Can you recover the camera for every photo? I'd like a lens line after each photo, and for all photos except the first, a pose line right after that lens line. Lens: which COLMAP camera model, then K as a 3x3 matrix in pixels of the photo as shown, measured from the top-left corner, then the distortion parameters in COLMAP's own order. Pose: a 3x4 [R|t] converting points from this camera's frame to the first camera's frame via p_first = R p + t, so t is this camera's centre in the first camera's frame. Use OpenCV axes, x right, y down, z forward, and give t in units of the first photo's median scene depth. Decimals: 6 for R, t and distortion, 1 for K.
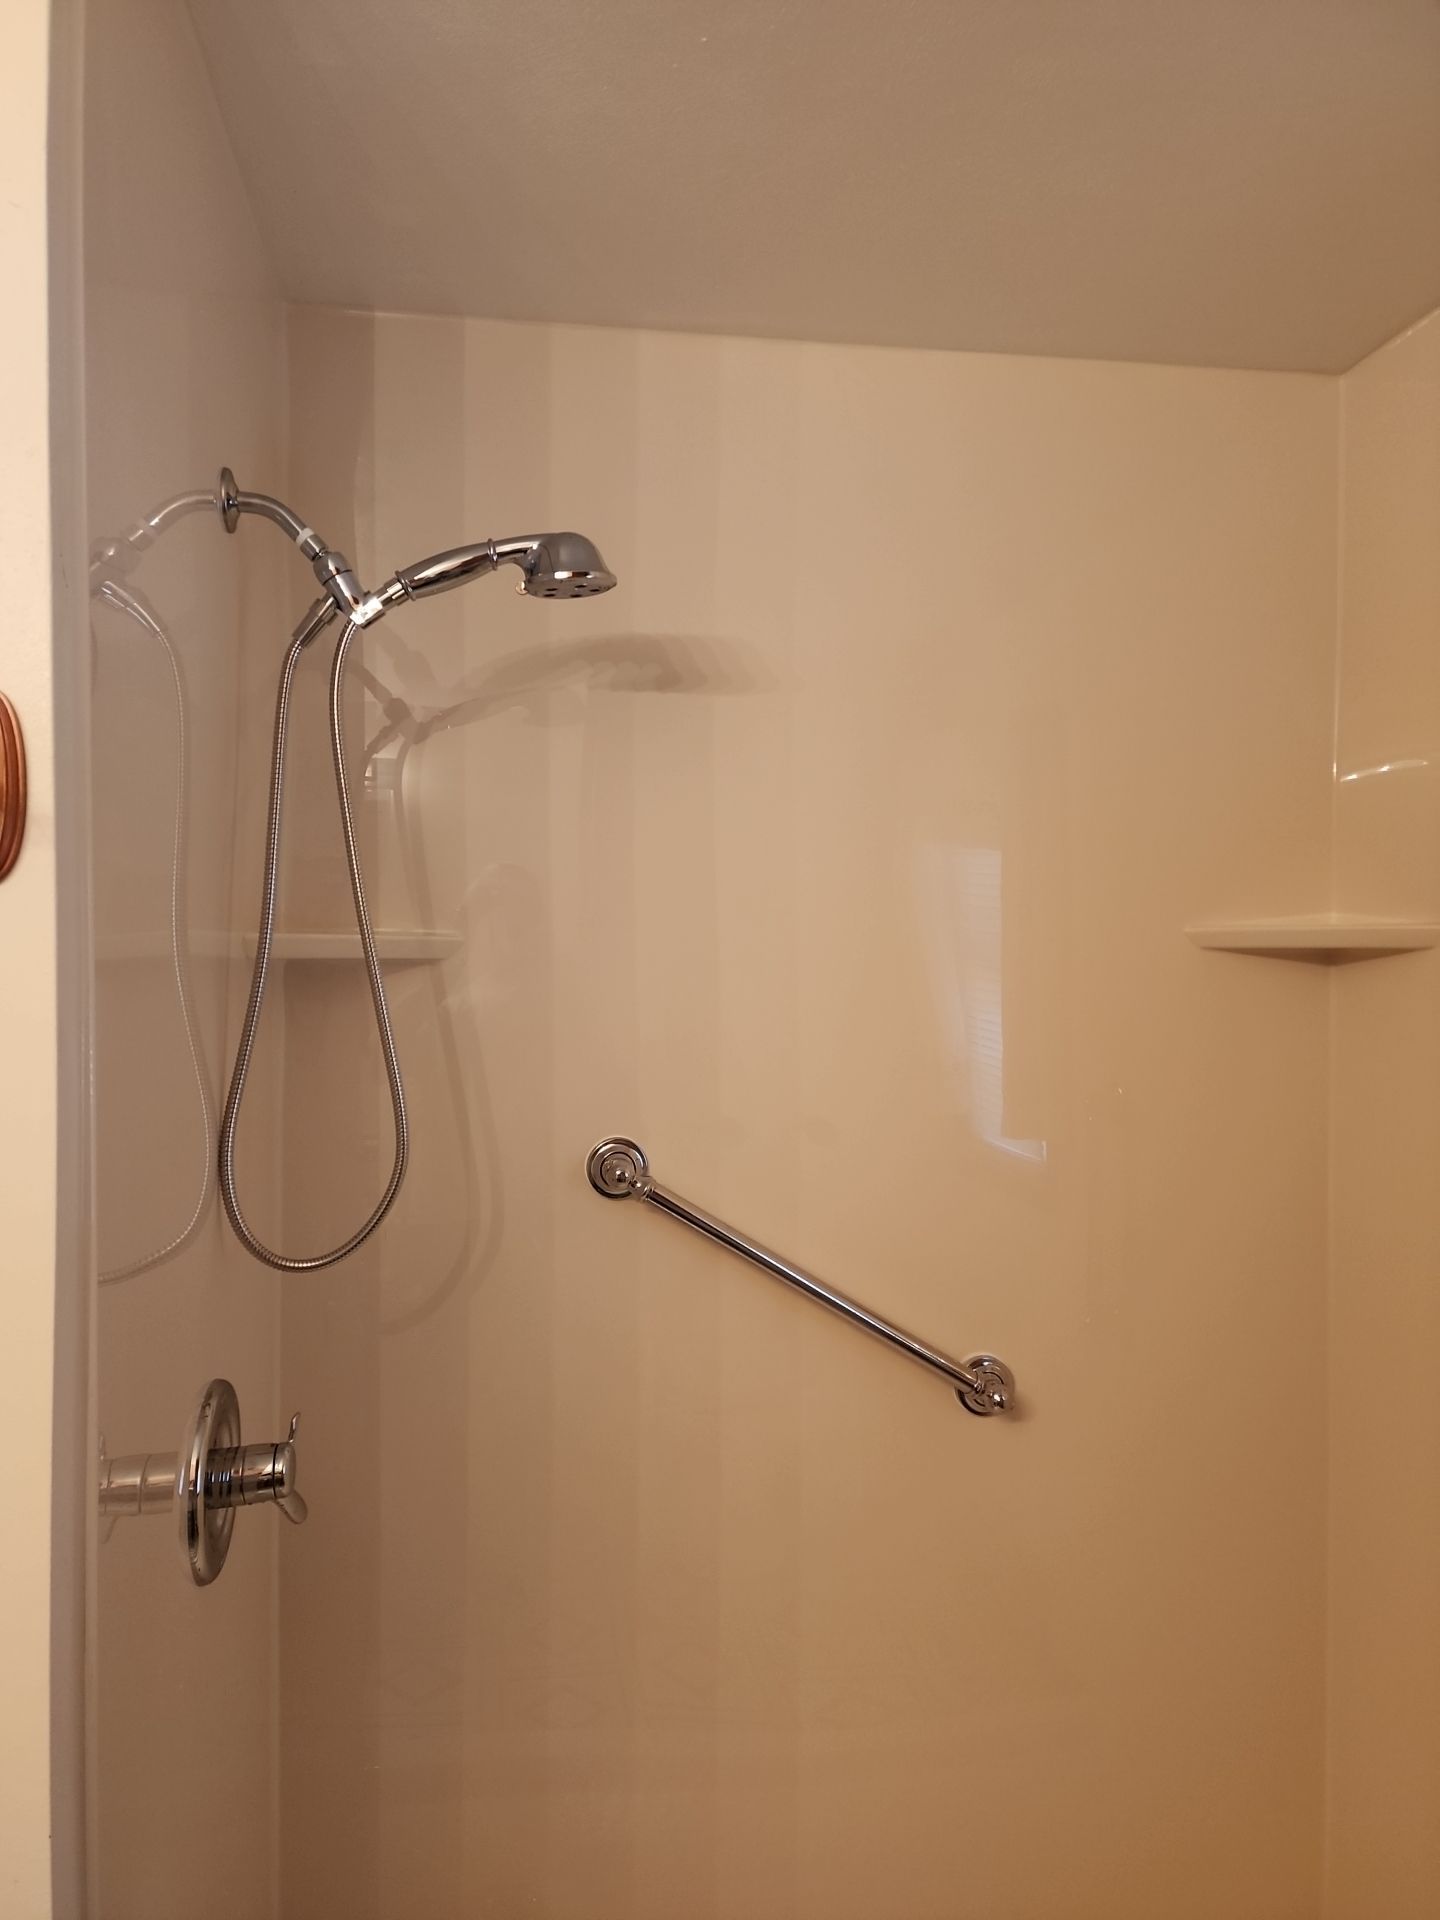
lens RADIAL K [[1315.2, 0, 713.0], [0, 1315.2, 996.1], [0, 0, 1]] dist [0.018290, -0.006408]
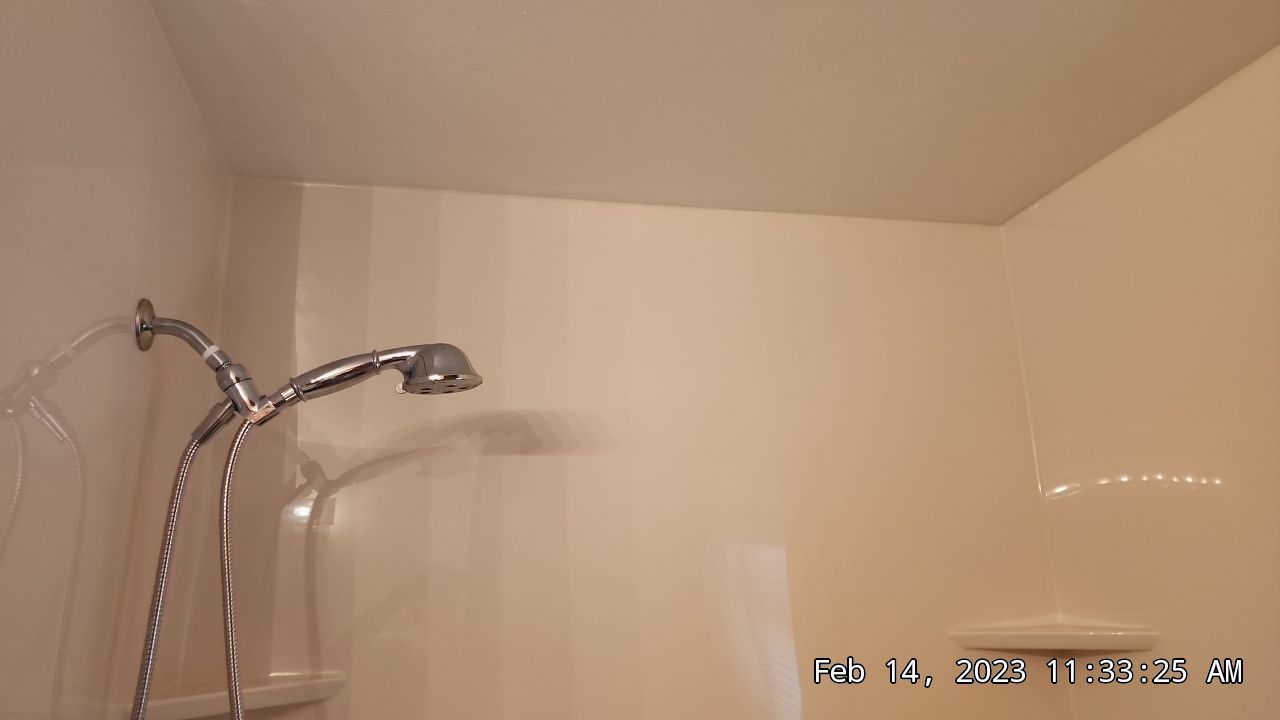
lens RADIAL K [[867.2, 0, 639.7], [0, 867.2, 368.8], [0, 0, 1]] dist [0.002511, -0.016321]
pose [[0.997323, -0.013647, 0.071841, 0.015287], [0.032565, 0.962520, -0.269248, -0.107864], [-0.065474, 0.270866, 0.960388, 0.225357]]
